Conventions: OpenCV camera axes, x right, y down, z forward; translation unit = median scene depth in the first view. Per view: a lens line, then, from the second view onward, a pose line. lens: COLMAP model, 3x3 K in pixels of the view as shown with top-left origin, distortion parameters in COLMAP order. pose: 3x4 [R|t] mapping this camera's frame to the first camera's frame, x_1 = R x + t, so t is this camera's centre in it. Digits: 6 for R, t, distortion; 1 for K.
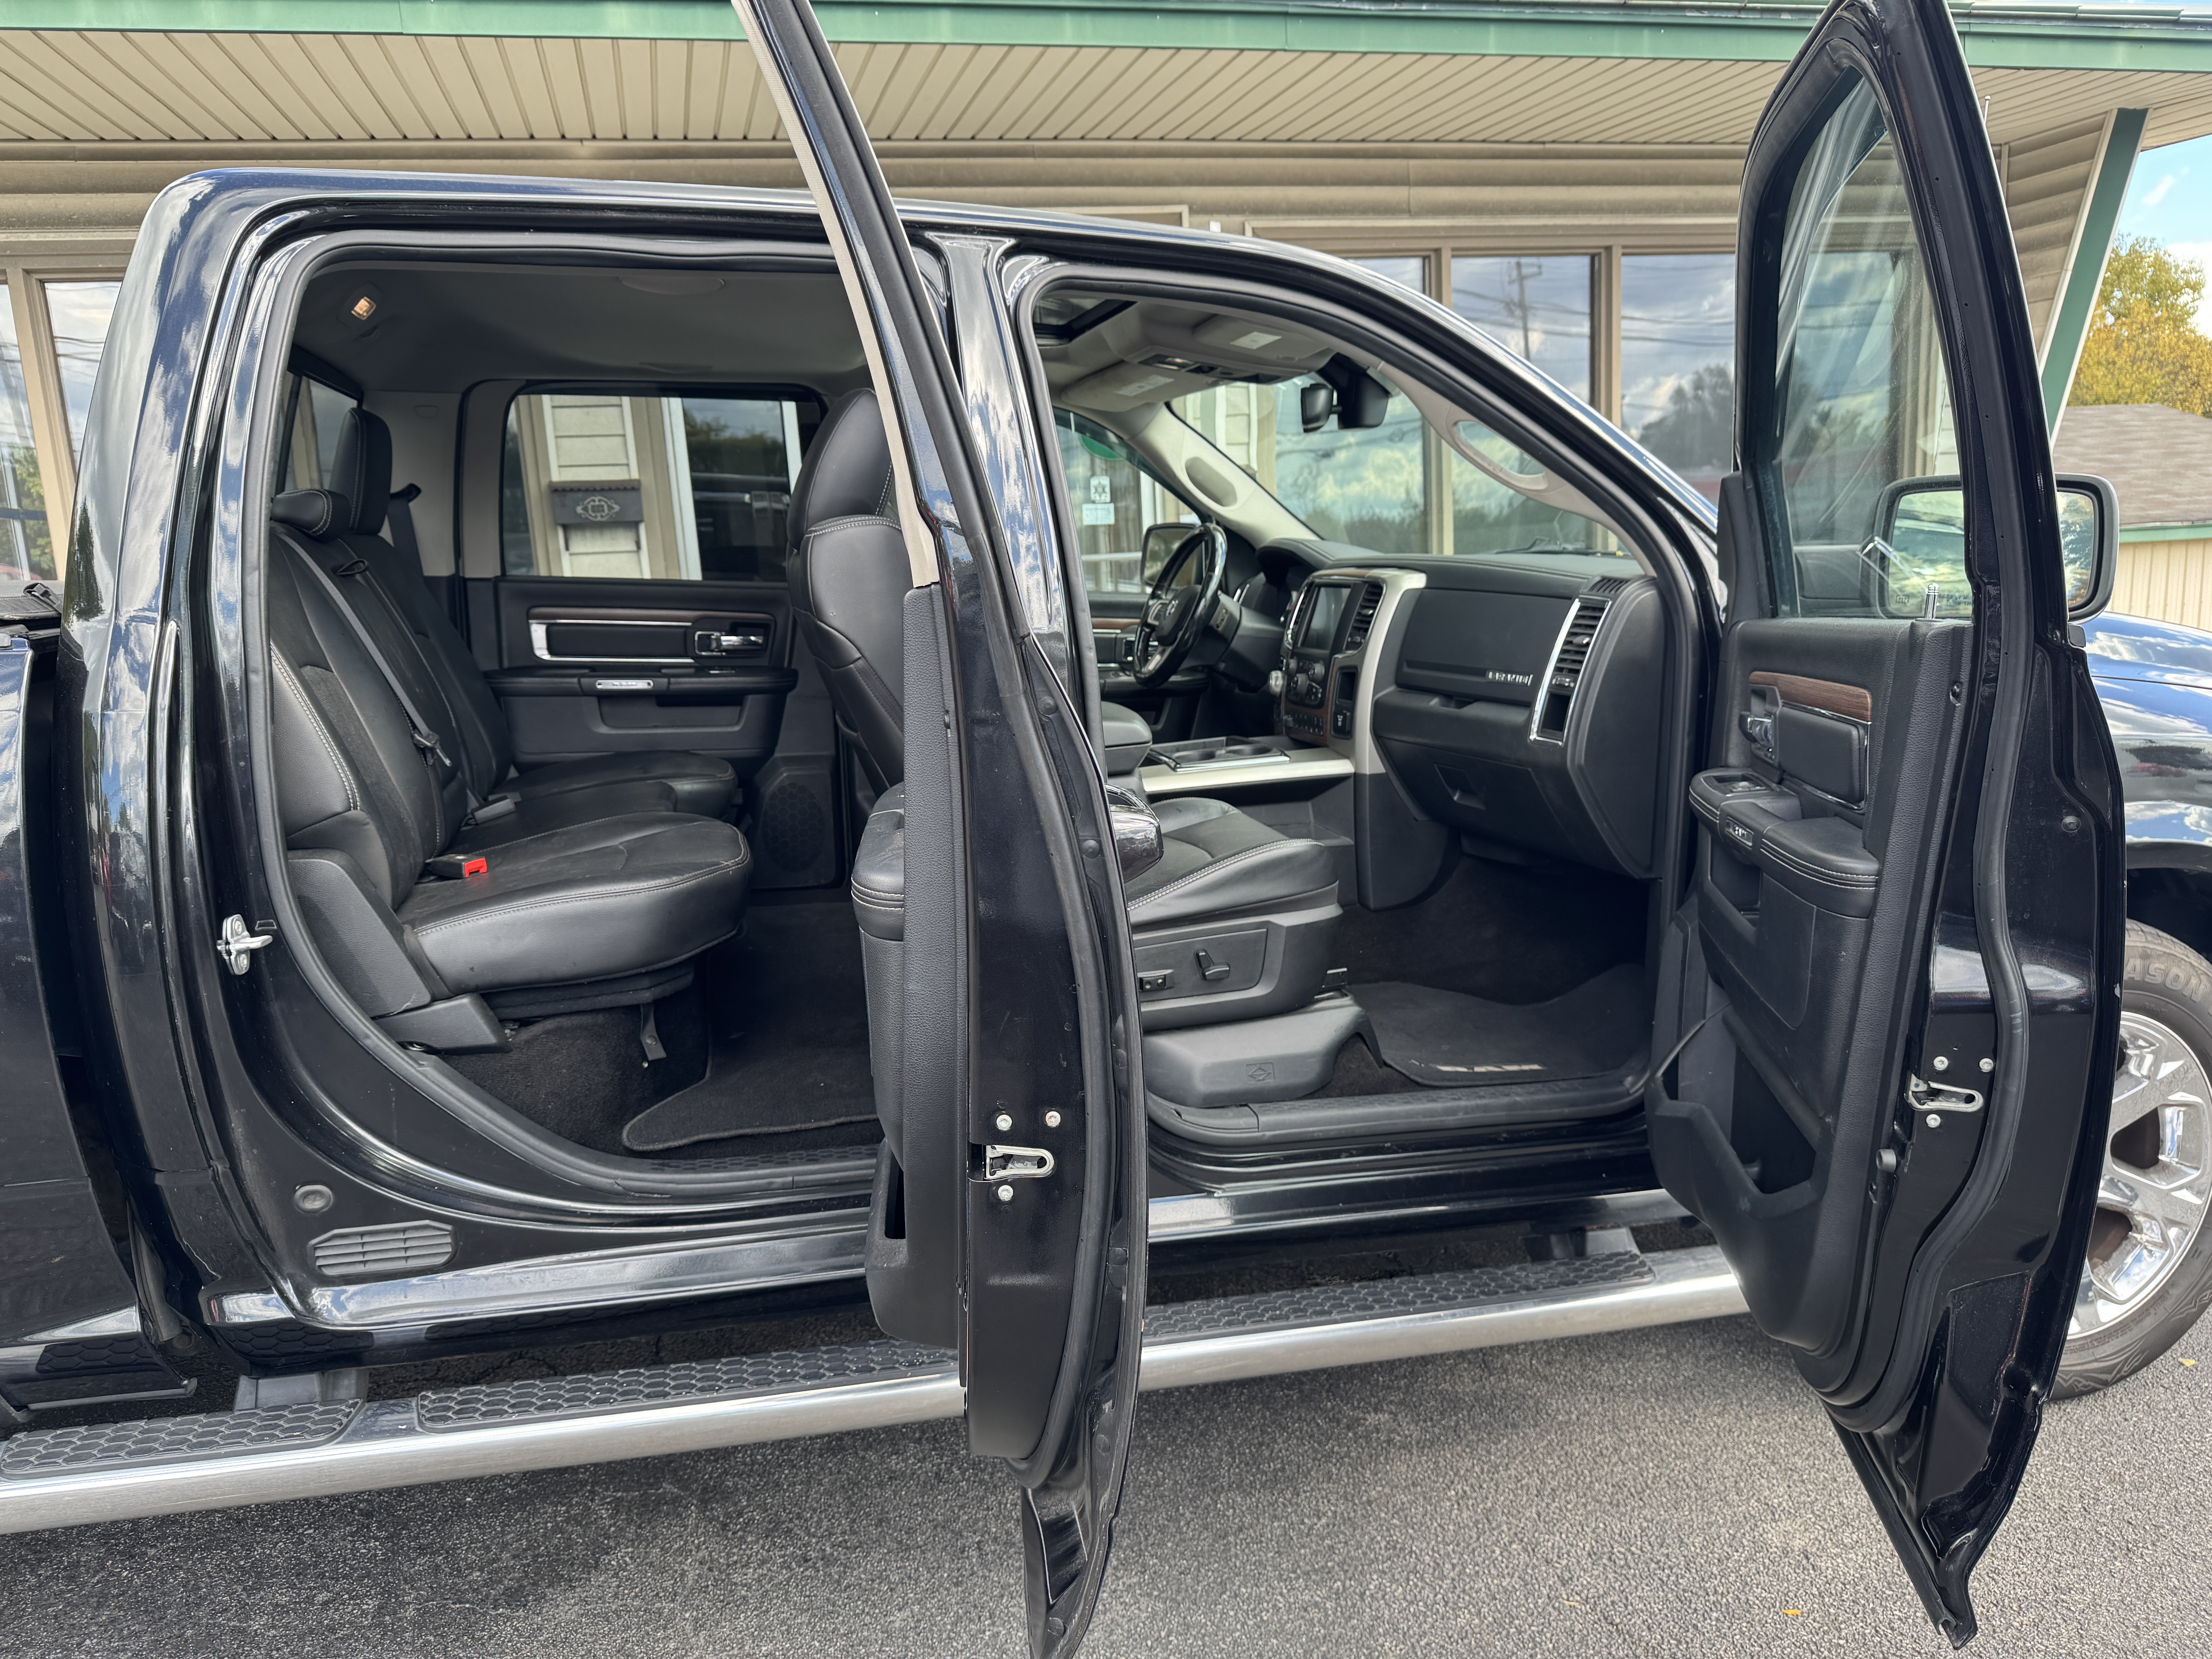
lens RADIAL K [[1505.1, 0, 1074.8], [0, 1505.1, 827.4], [0, 0, 1]] dist [0.100966, -0.136719]
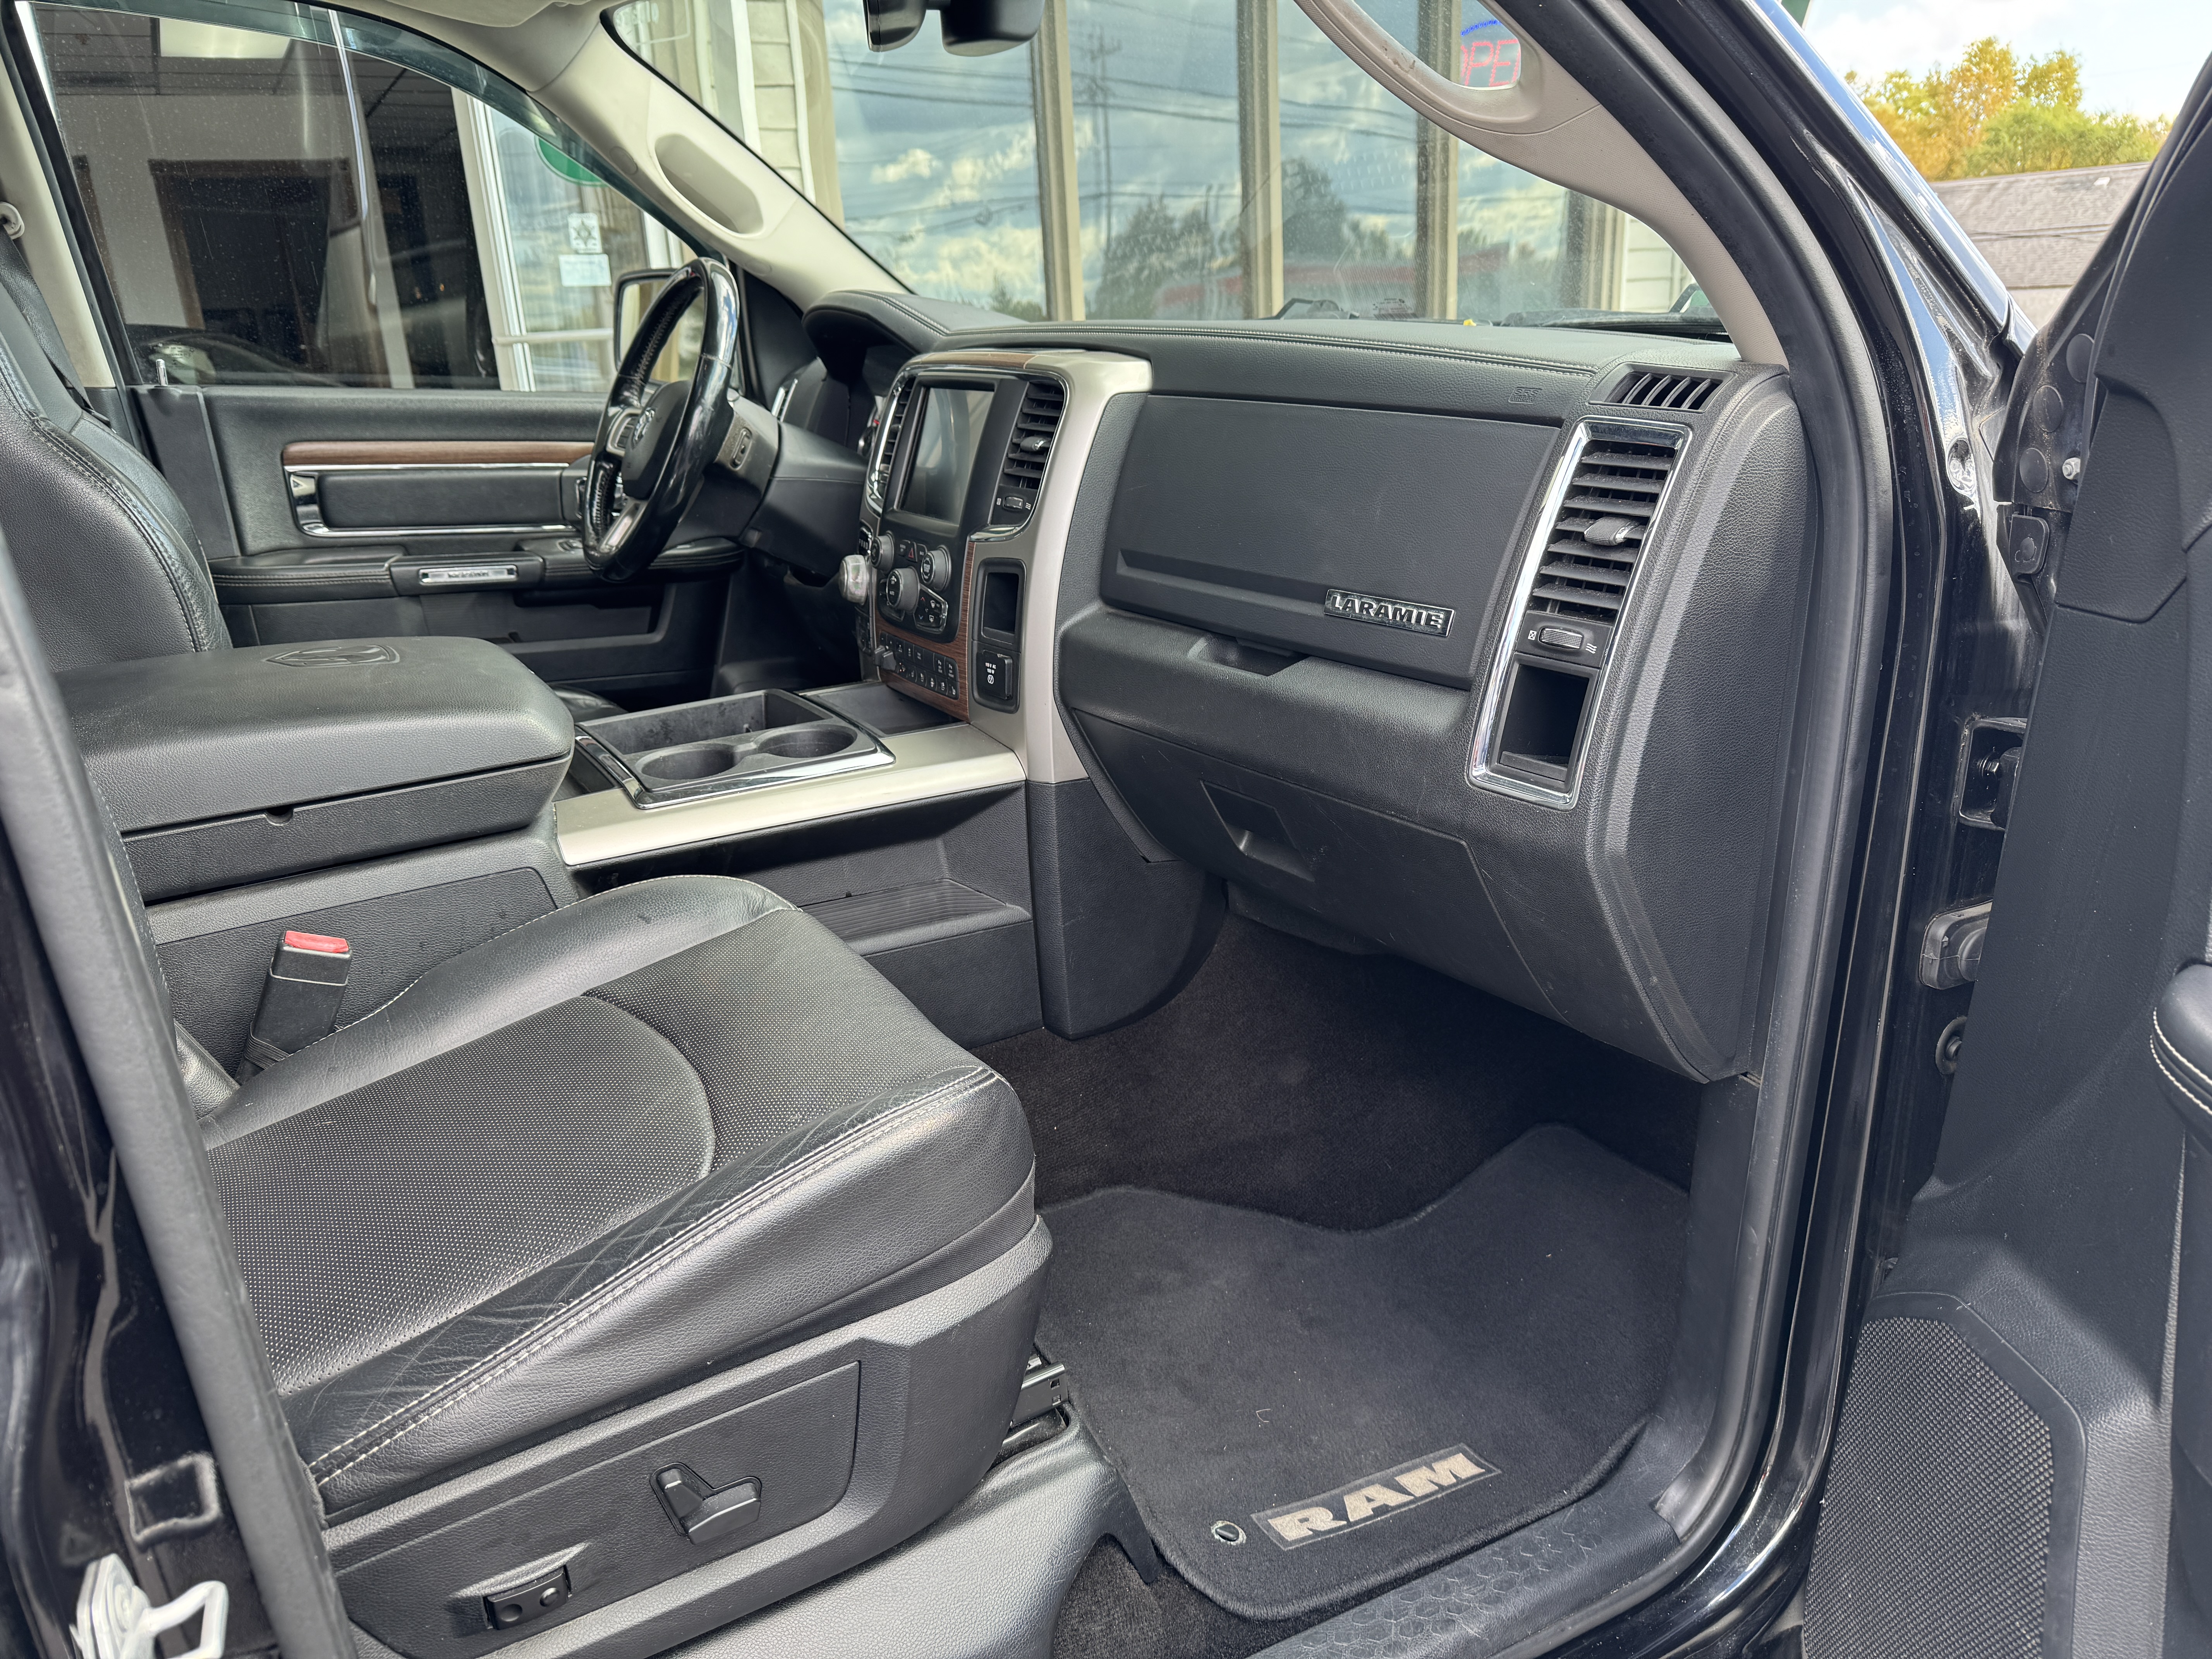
lens RADIAL K [[1497.6, 0, 1111.4], [0, 1497.6, 837.4], [0, 0, 1]] dist [0.129015, -0.219136]
pose [[0.959502, -0.079469, 0.270262, 0.078065], [0.042704, 0.989329, 0.139297, -0.084328], [-0.278447, -0.122115, 0.952657, 0.522756]]
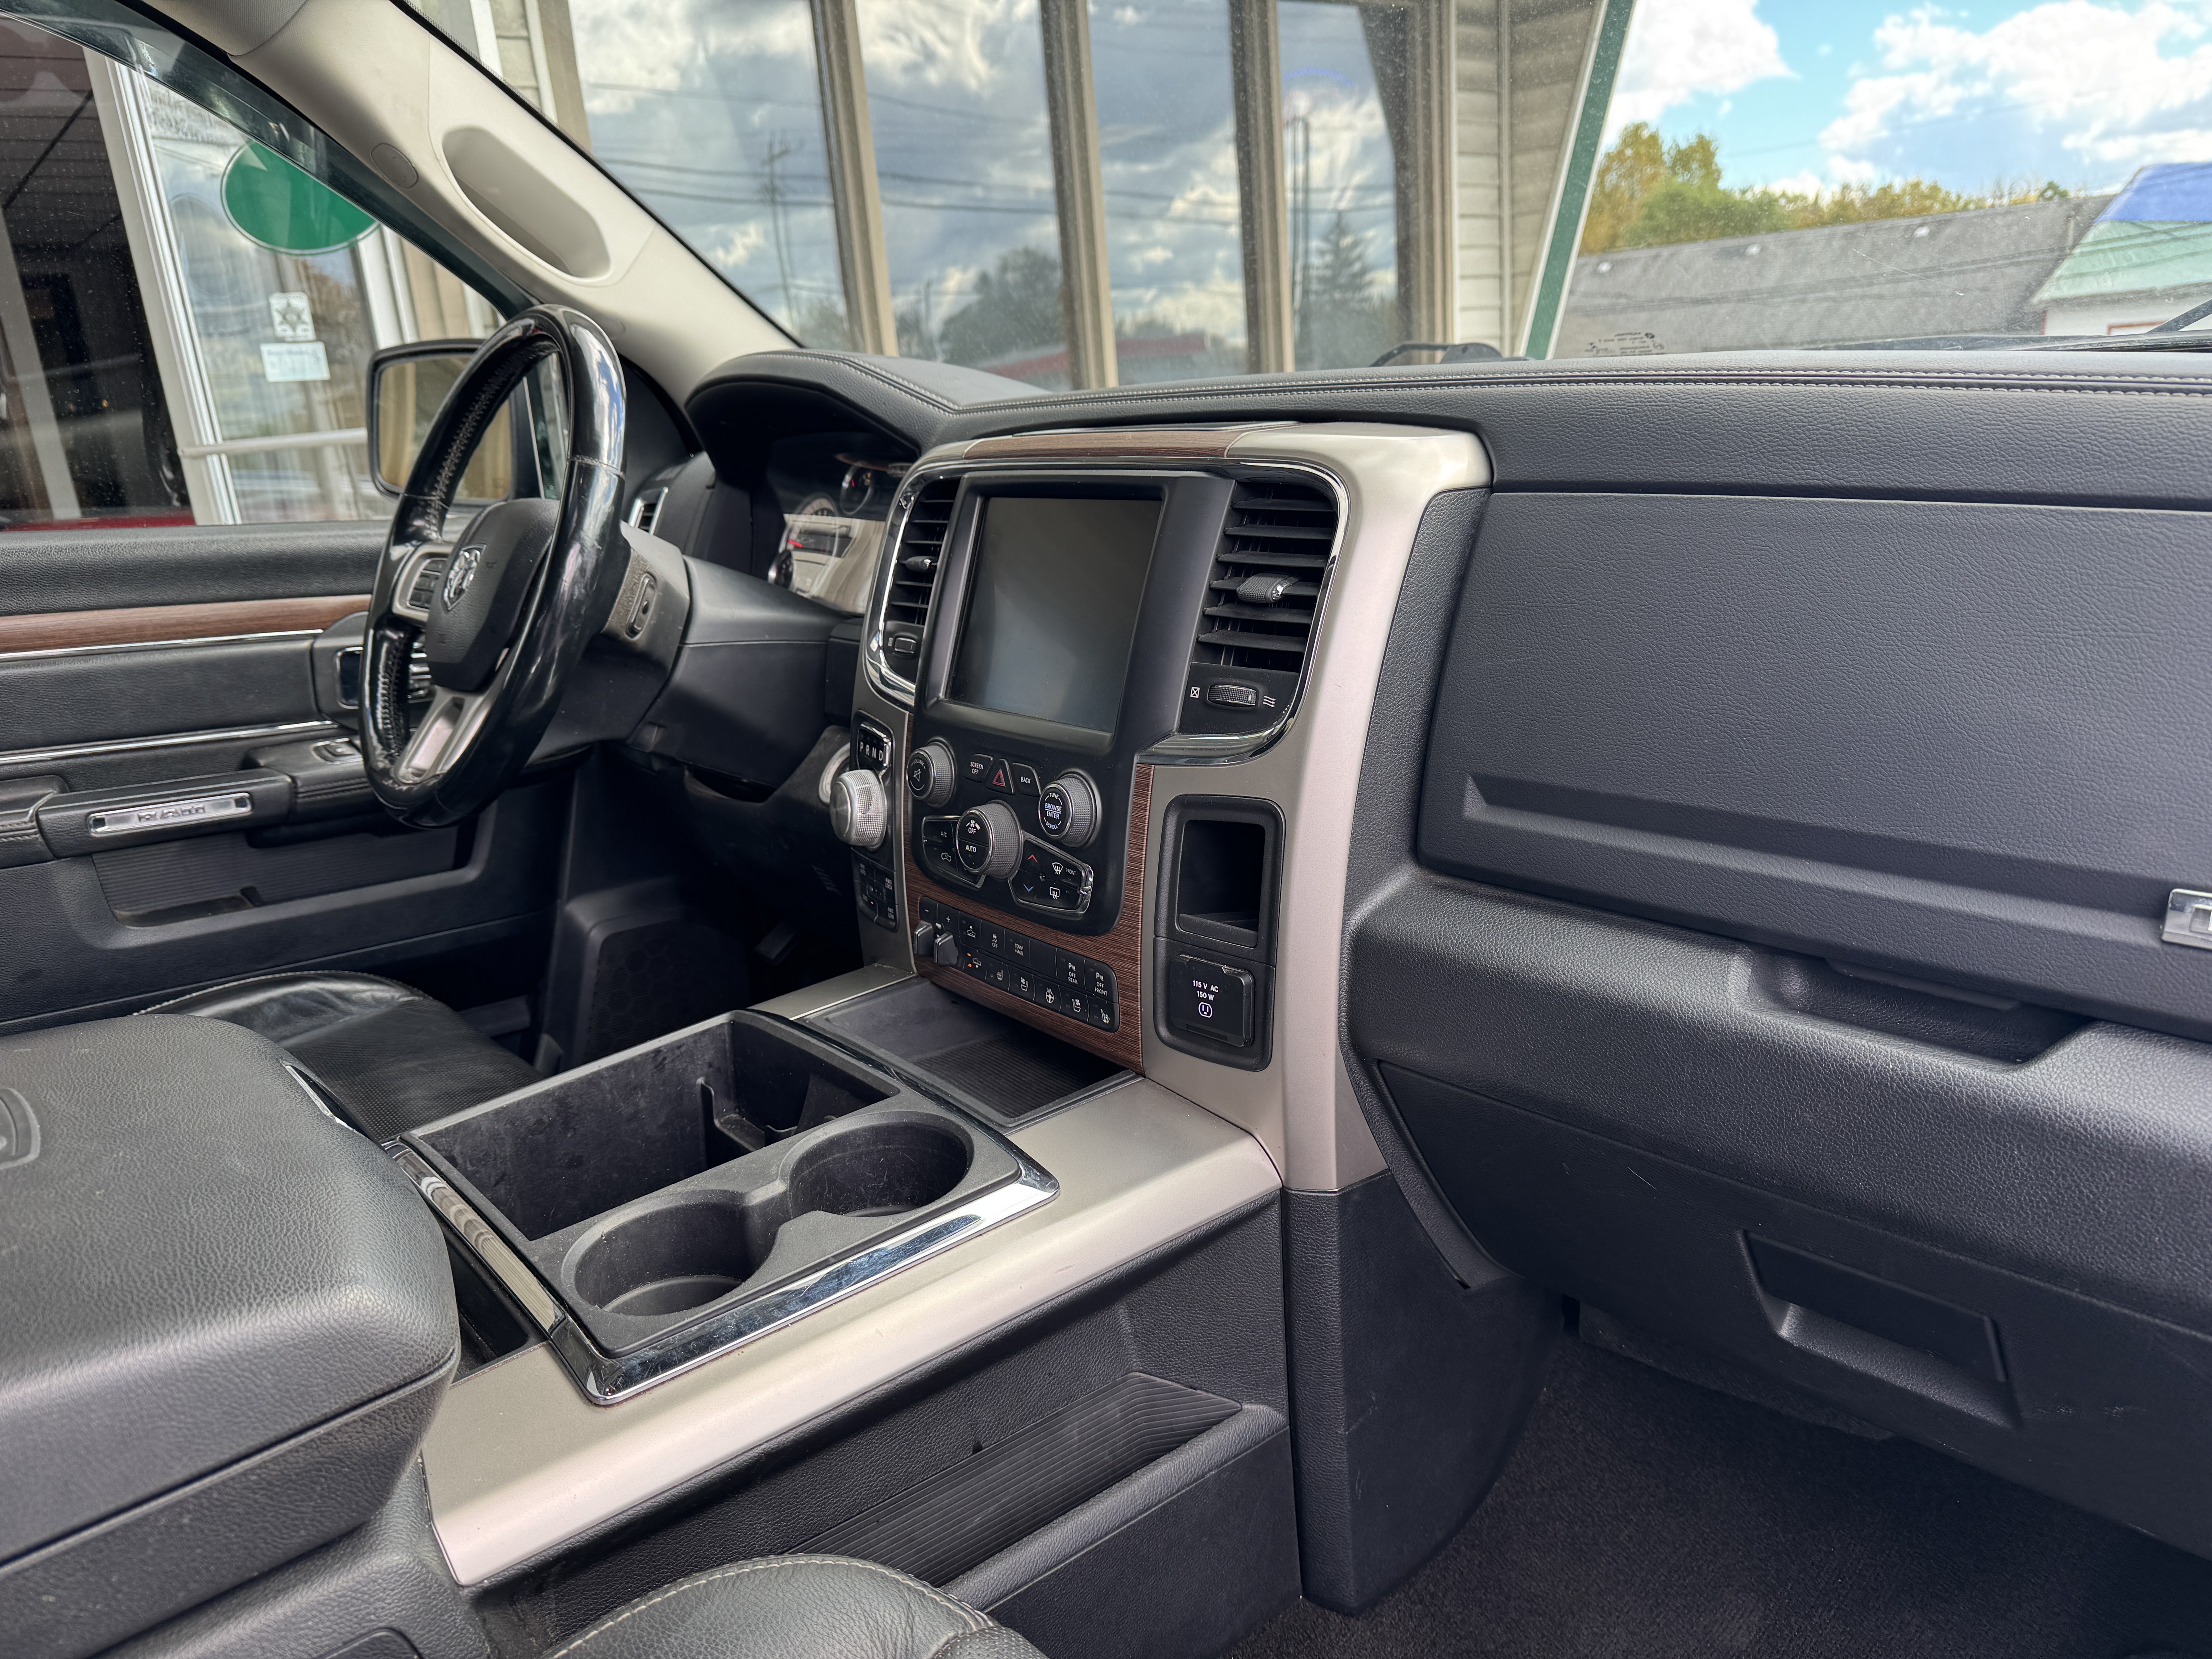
lens RADIAL K [[1505.1, 0, 1074.8], [0, 1505.1, 827.4], [0, 0, 1]] dist [0.100966, -0.136719]
pose [[0.904361, -0.135225, 0.404778, 0.050762], [0.106004, 0.989925, 0.093871, -0.128720], [-0.413394, -0.041986, 0.909584, 0.768703]]
